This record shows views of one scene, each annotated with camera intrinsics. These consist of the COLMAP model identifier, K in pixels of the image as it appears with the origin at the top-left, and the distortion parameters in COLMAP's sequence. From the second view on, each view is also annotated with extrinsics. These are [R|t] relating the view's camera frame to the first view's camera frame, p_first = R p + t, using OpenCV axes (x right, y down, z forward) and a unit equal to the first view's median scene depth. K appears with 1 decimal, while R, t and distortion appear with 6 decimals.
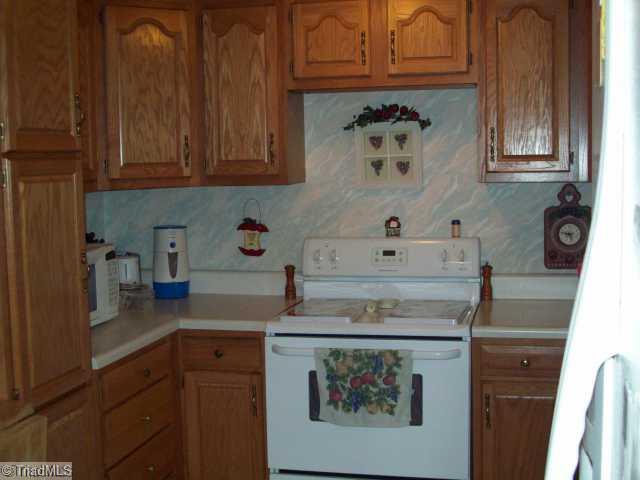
lens RADIAL K [[876.7, 0, 320.0], [0, 876.7, 240.0], [0, 0, 1]] dist [-0.105991, -0.012803]
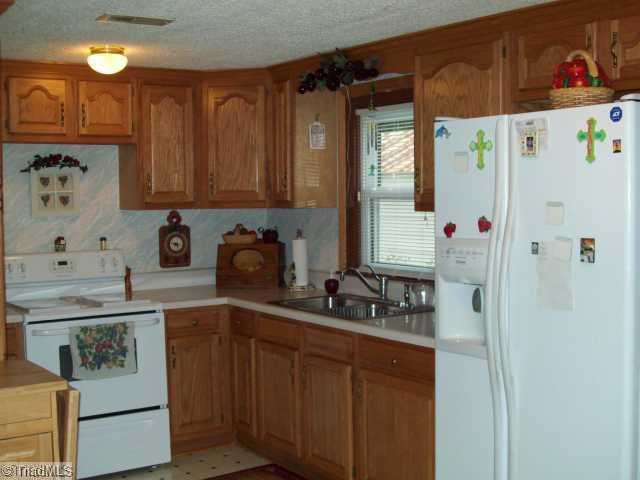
lens RADIAL K [[876.7, 0, 320.0], [0, 876.7, 240.0], [0, 0, 1]] dist [-0.105991, -0.012803]
pose [[0.678620, -0.030318, 0.733863, -0.661657], [0.063682, 0.997814, -0.017666, 0.029342], [-0.731723, 0.058722, 0.679068, -0.219078]]
